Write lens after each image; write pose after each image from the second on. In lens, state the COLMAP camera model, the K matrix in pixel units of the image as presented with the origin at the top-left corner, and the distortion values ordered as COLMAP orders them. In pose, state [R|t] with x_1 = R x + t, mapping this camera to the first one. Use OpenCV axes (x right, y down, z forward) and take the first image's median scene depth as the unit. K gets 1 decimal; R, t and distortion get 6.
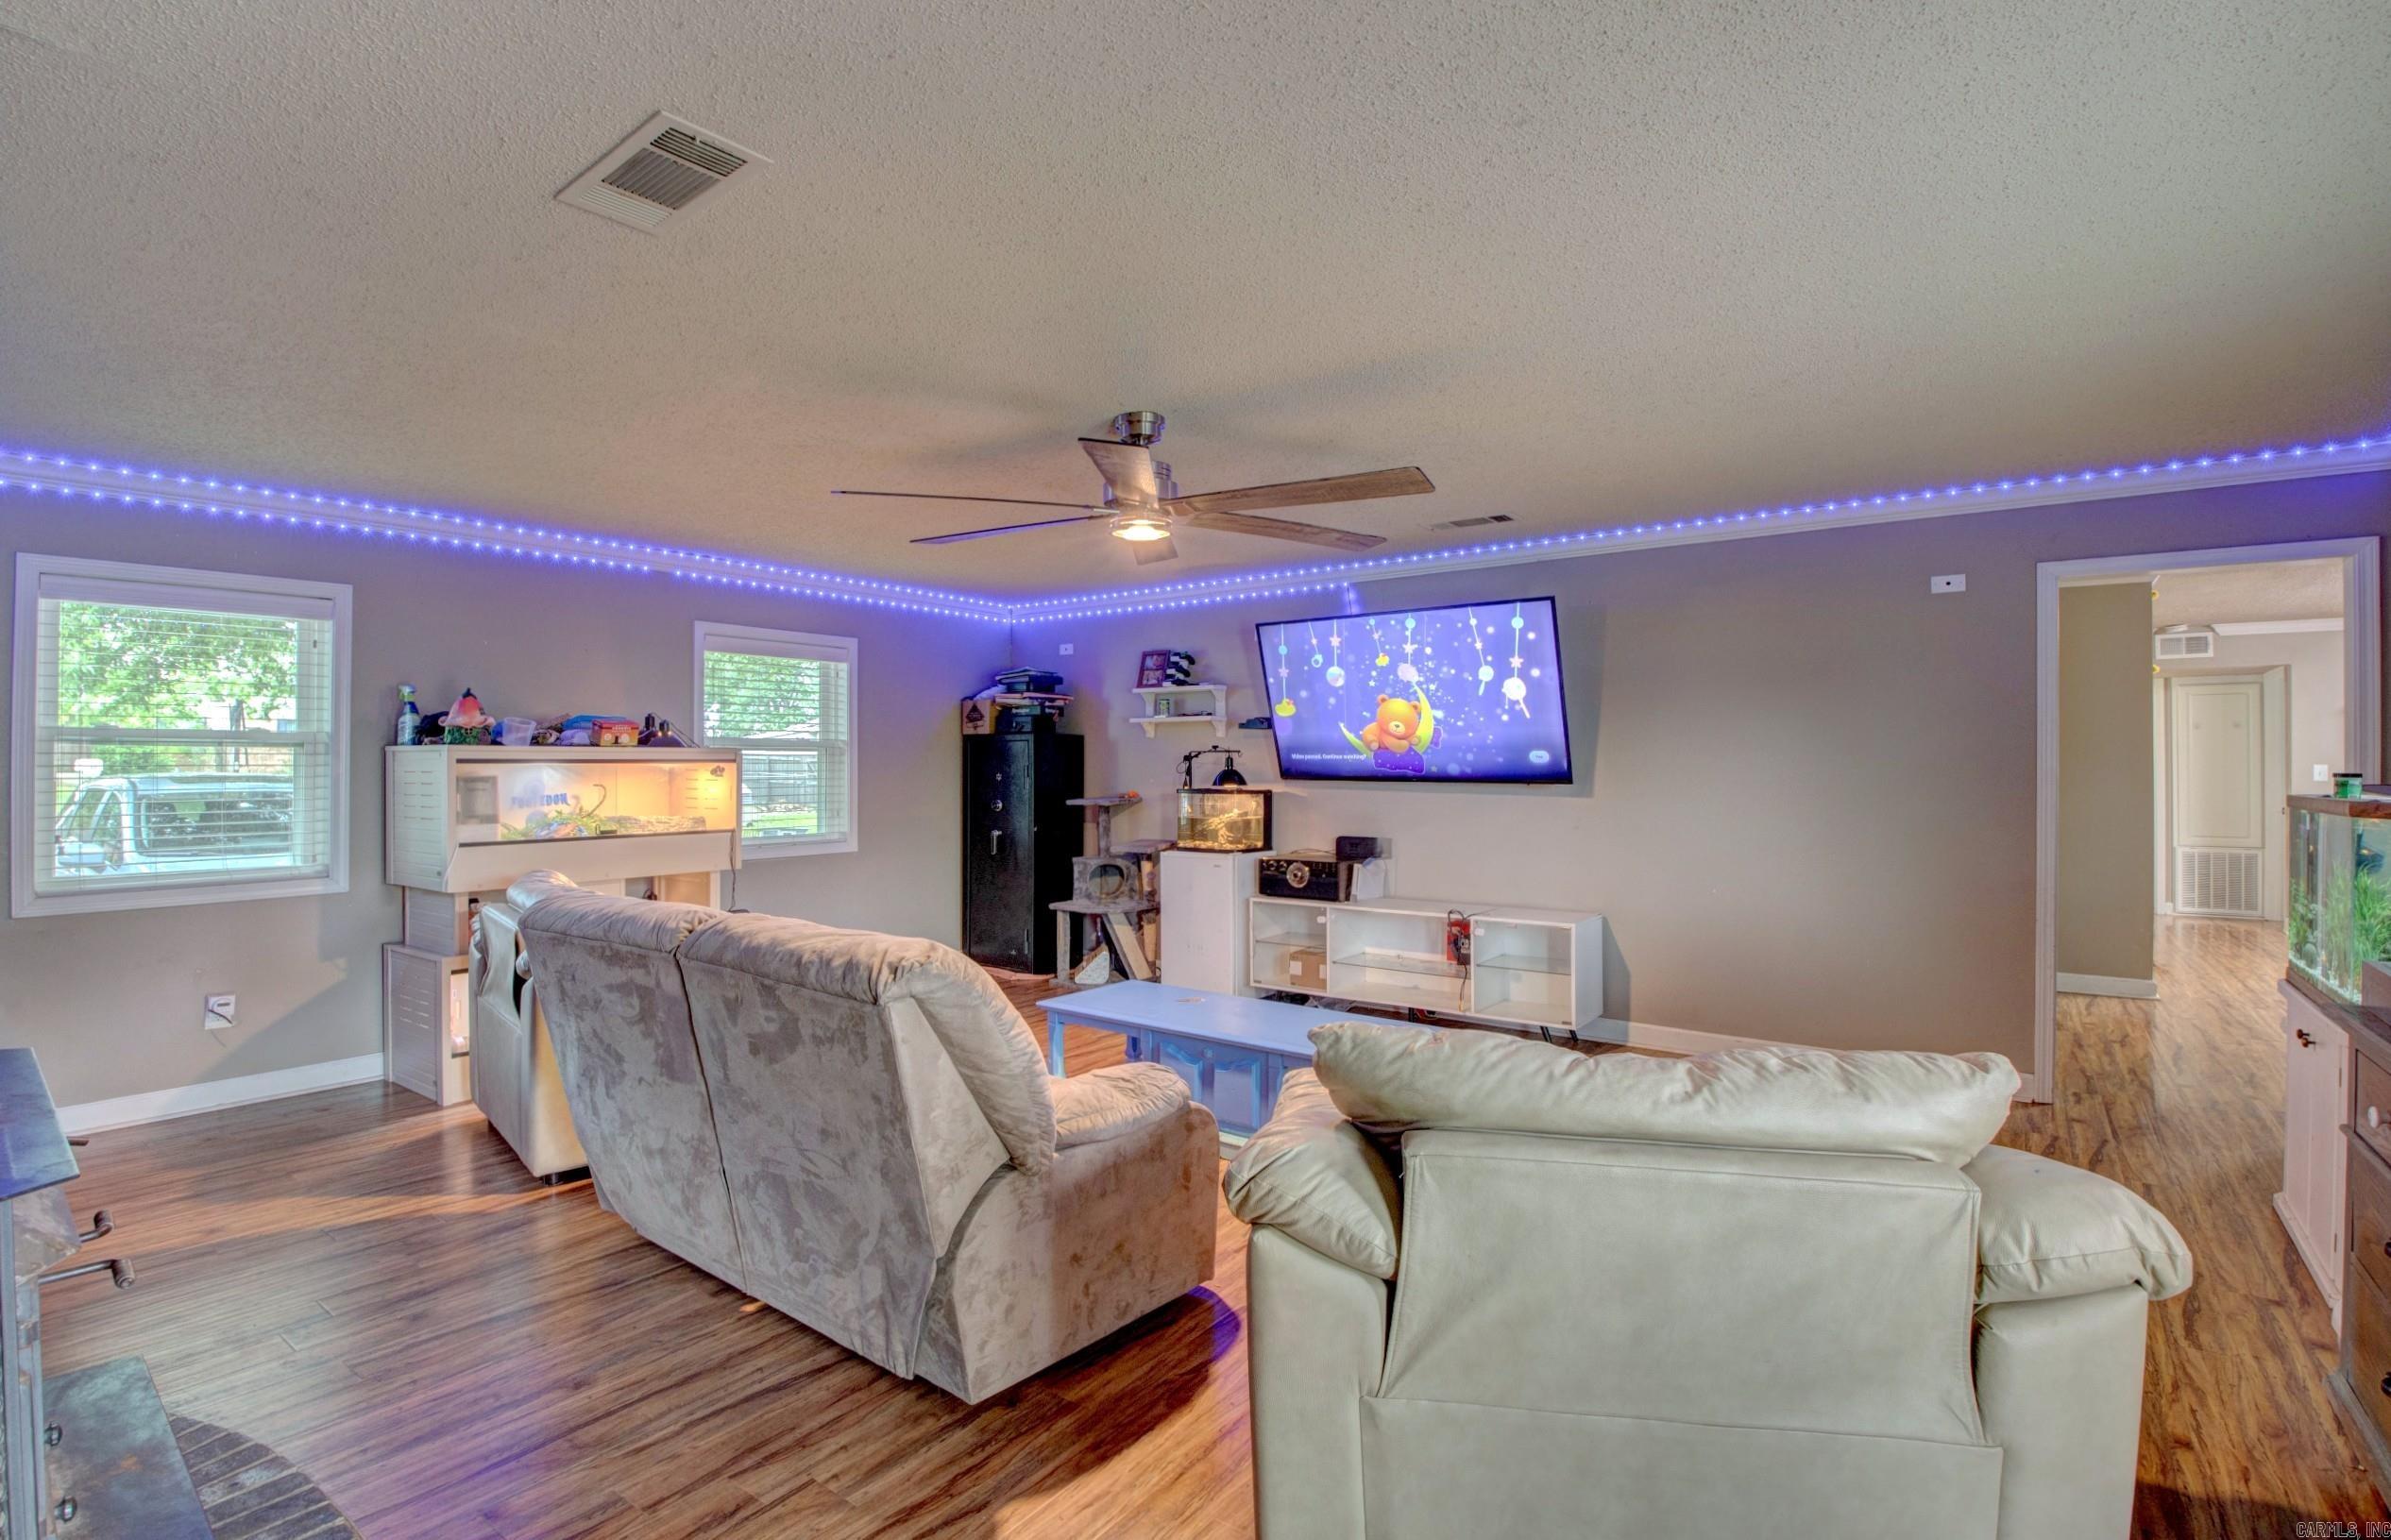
lens RADIAL K [[1145.9, 0, 1183.8], [0, 1145.9, 751.3], [0, 0, 1]] dist [0.002906, -0.013917]
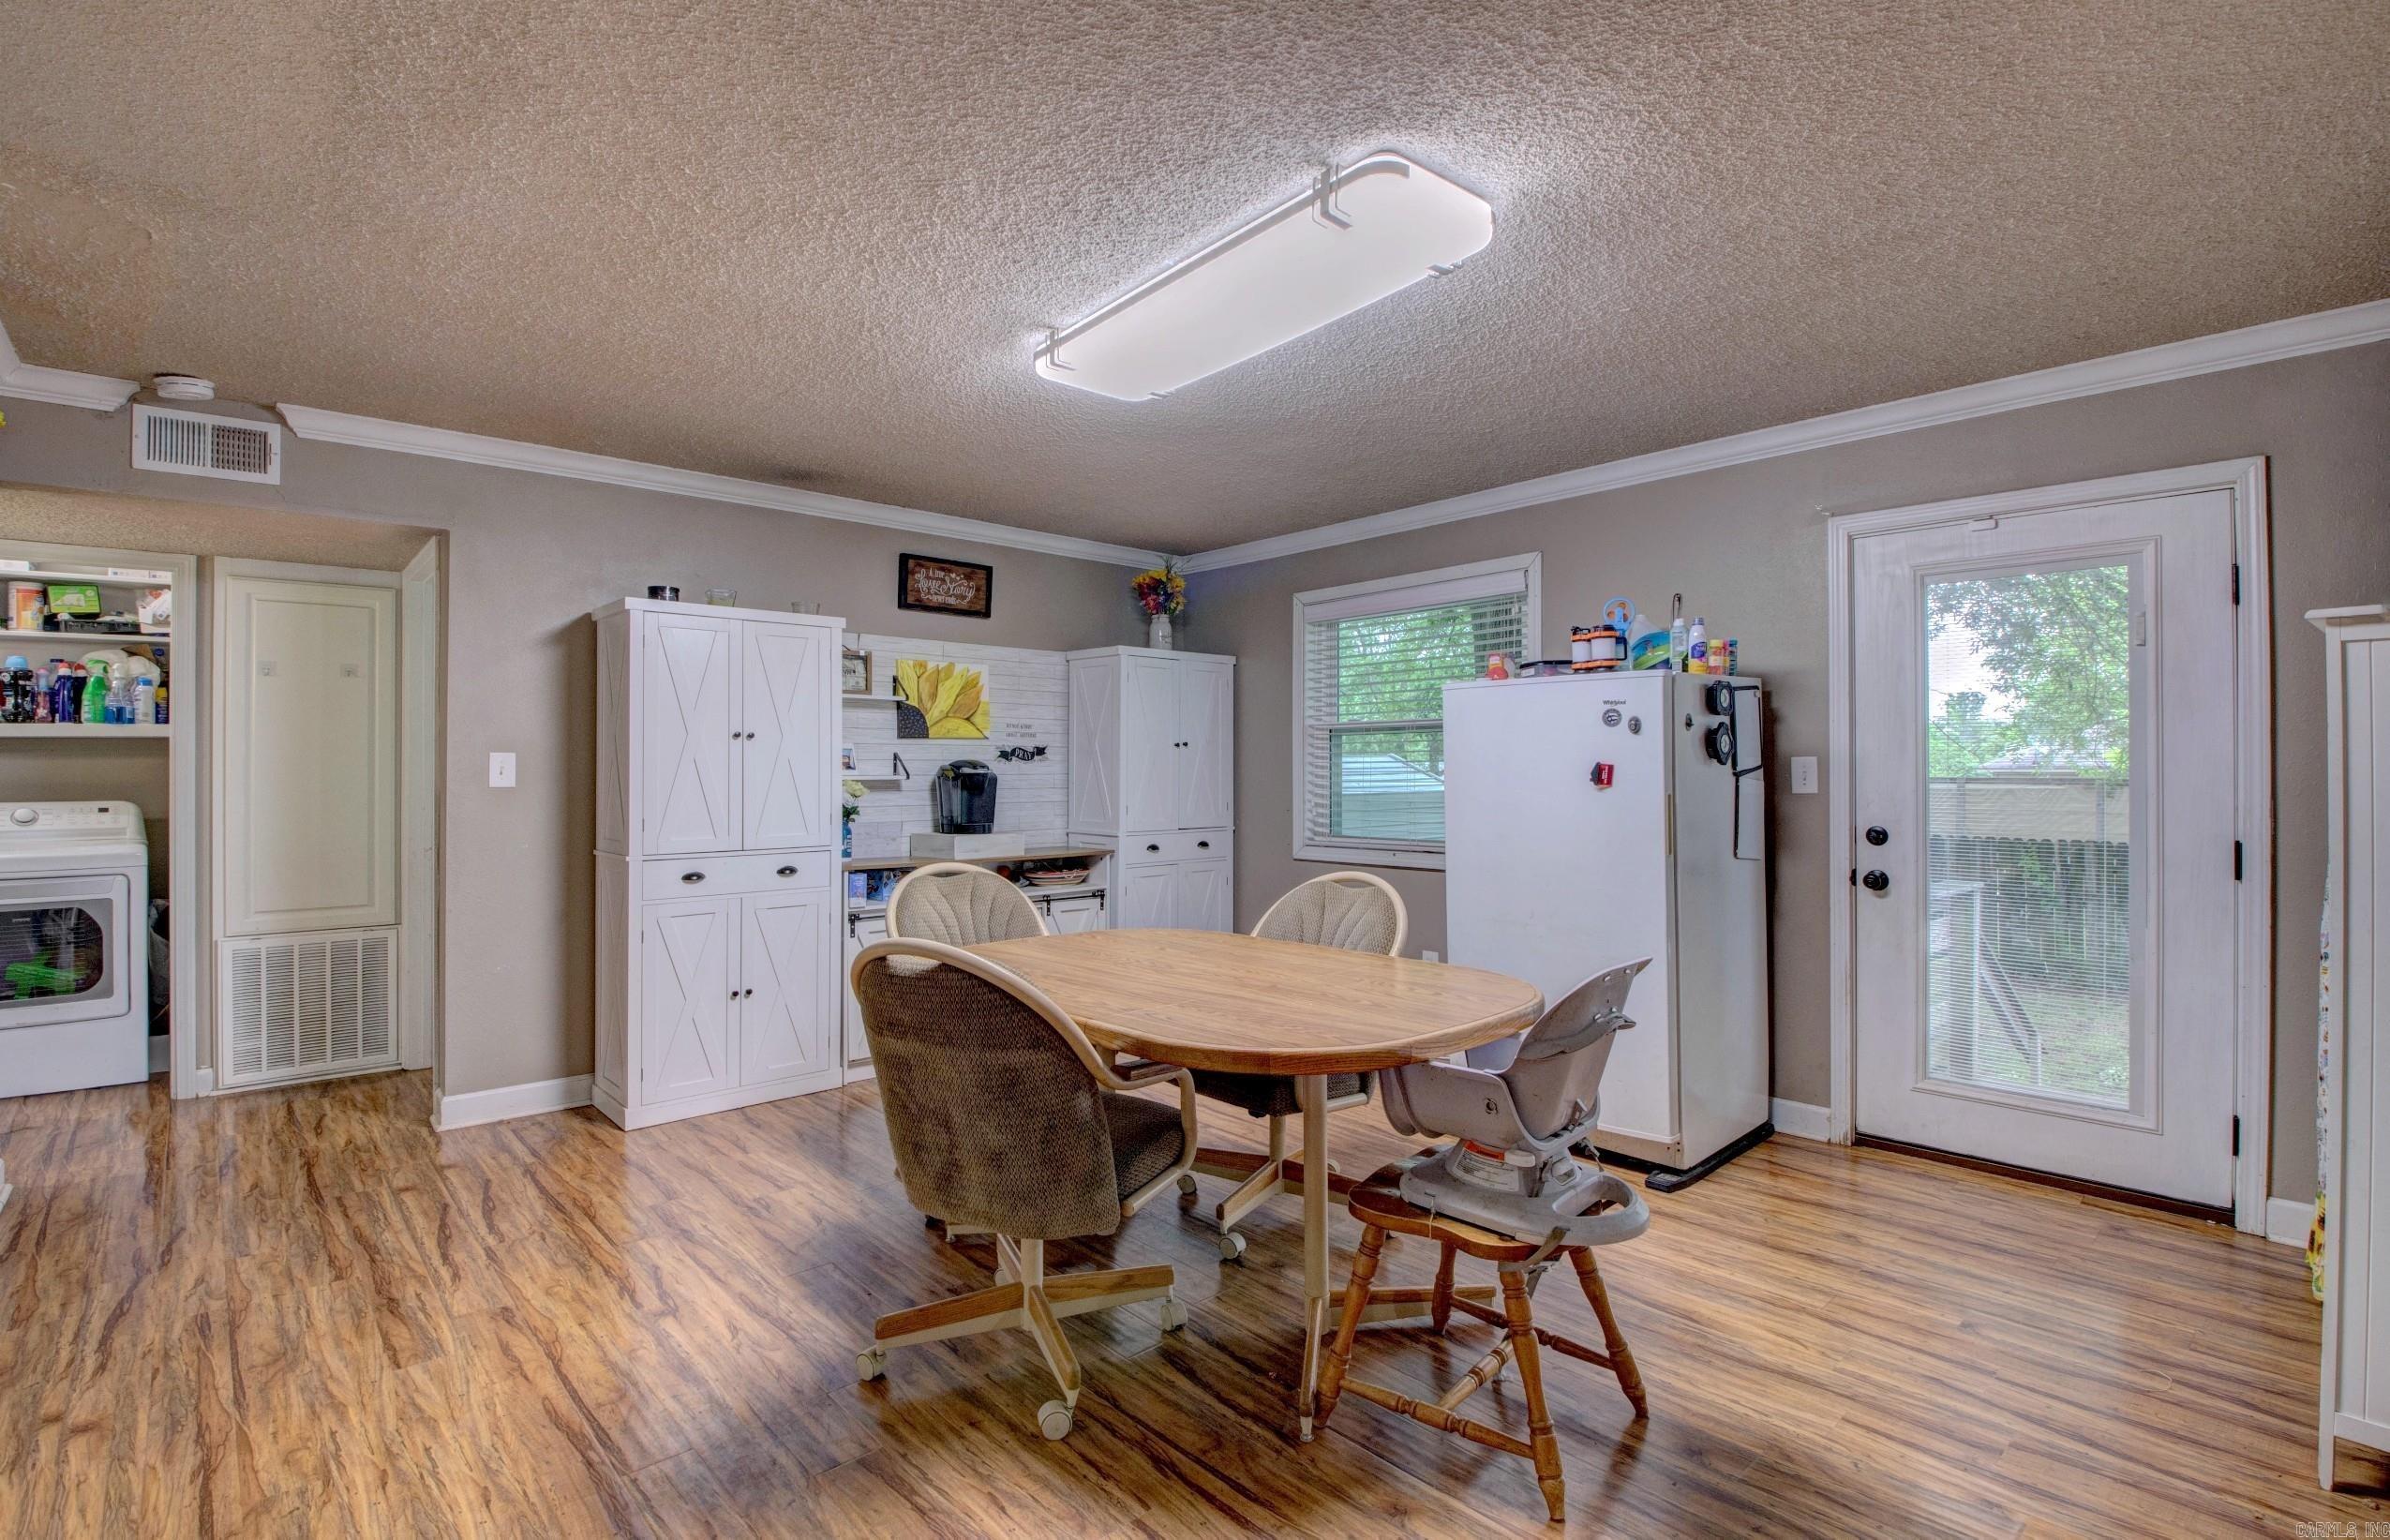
lens RADIAL K [[1100.2, 0, 1188.8], [0, 1100.2, 758.5], [0, 0, 1]] dist [0.002089, -0.016500]
pose [[0.209628, 0.002958, 0.977777, 0.551332], [-0.009594, 0.999954, -0.000968, 0.010653], [-0.977734, -0.009178, 0.209646, 0.559530]]
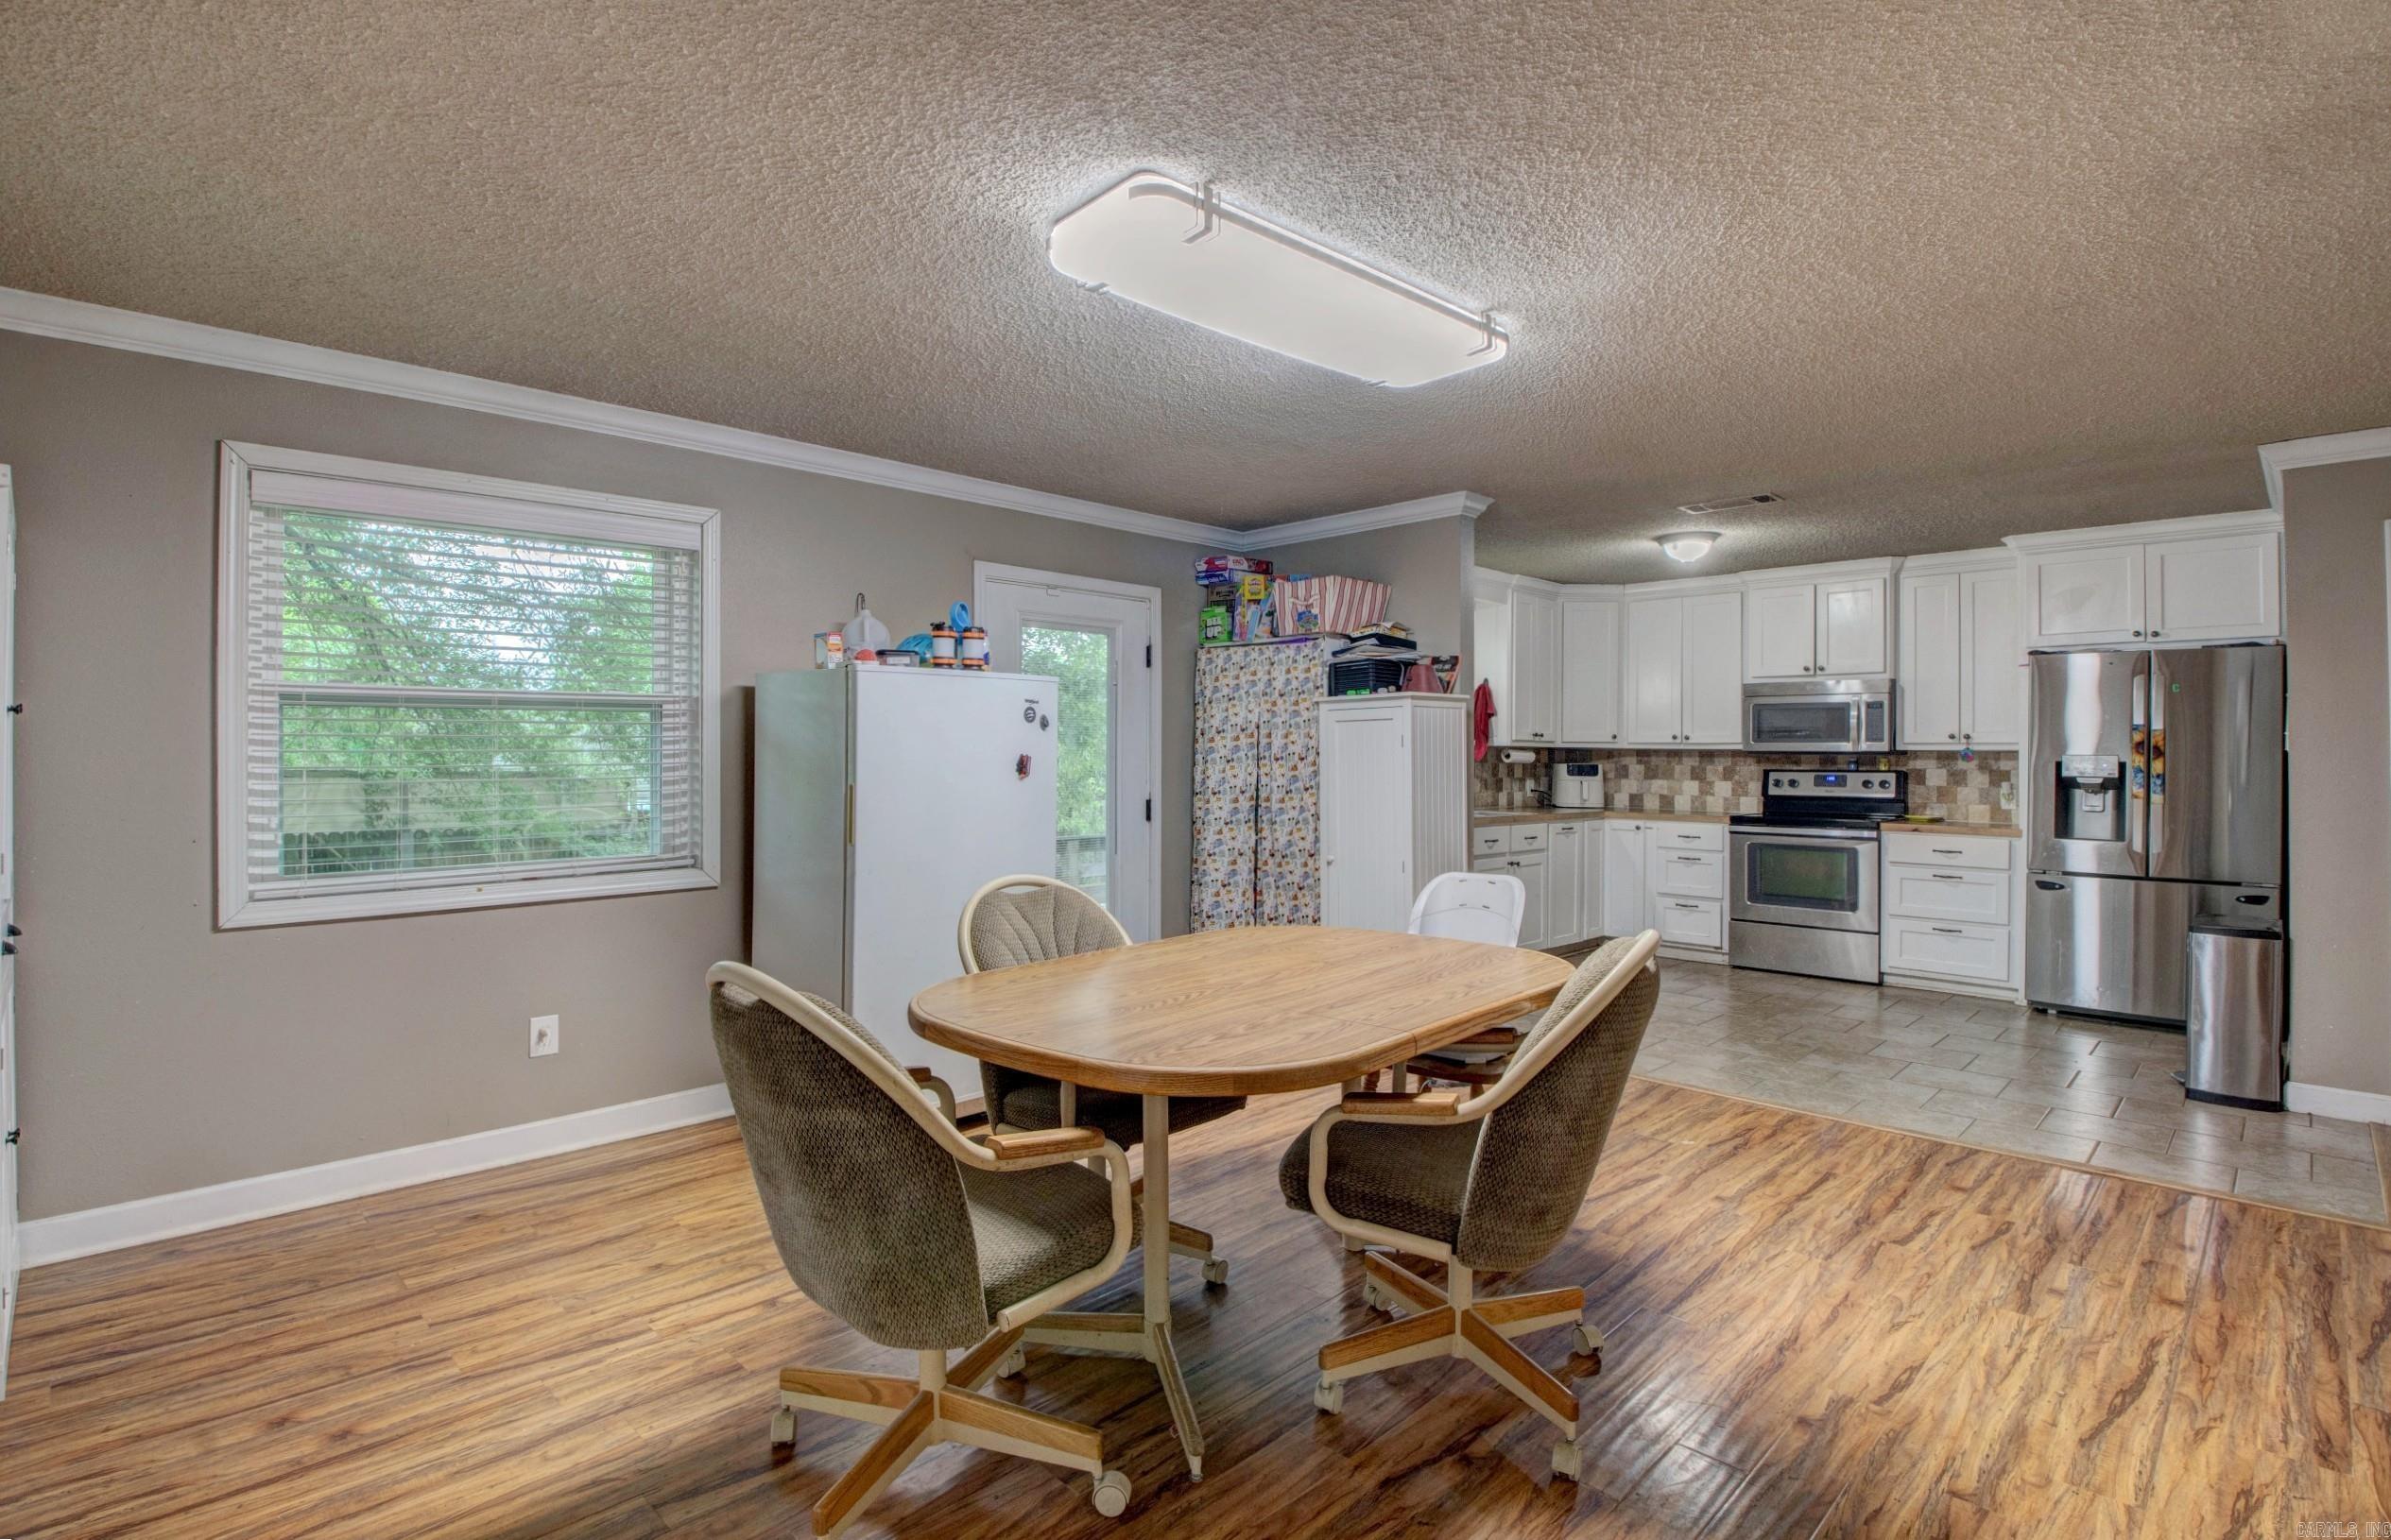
lens RADIAL K [[1129.8, 0, 1140.4], [0, 1129.8, 763.3], [0, 0, 1]] dist [0.004076, -0.034573]
pose [[-0.982004, -0.005620, 0.188779, 0.806587], [-0.006731, 0.999964, -0.005244, 0.015378], [-0.188742, -0.006421, -0.982006, 0.888893]]
